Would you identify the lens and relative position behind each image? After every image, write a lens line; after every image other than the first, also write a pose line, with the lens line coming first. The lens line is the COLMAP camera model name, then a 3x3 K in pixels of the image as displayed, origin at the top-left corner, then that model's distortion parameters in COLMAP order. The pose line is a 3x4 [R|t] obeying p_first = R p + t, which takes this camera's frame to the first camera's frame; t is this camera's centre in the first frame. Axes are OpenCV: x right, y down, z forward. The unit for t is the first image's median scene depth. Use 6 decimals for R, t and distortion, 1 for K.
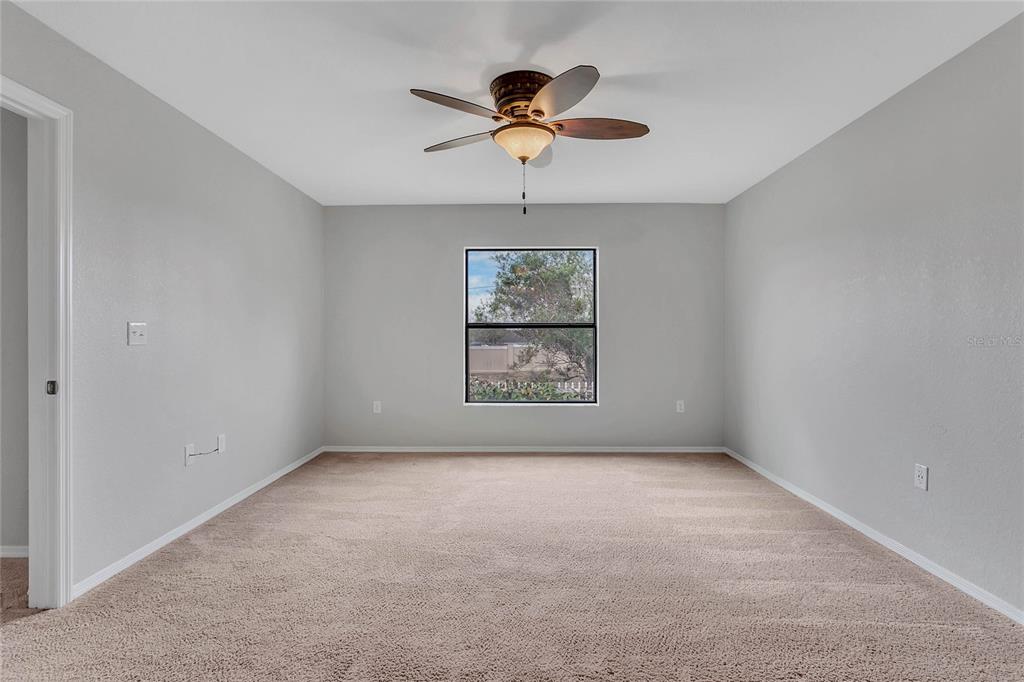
lens RADIAL K [[503.9, 0, 512.0], [0, 503.9, 341.0], [0, 0, 1]] dist [-0.000162, 0.000325]
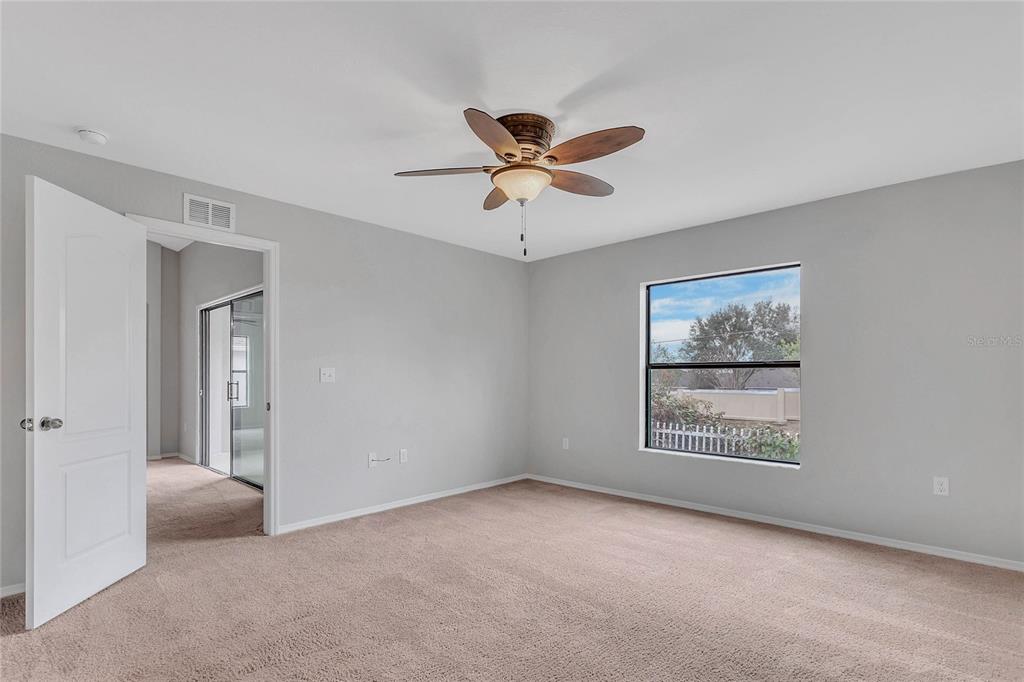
lens RADIAL K [[511.0, 0, 510.5], [0, 511.0, 375.5], [0, 0, 1]] dist [0.001662, 0.000327]
pose [[0.726994, 0.001601, -0.686641, 0.384000], [-0.010752, 0.999901, -0.009052, -0.001614], [0.686559, 0.013964, 0.726940, 0.132429]]
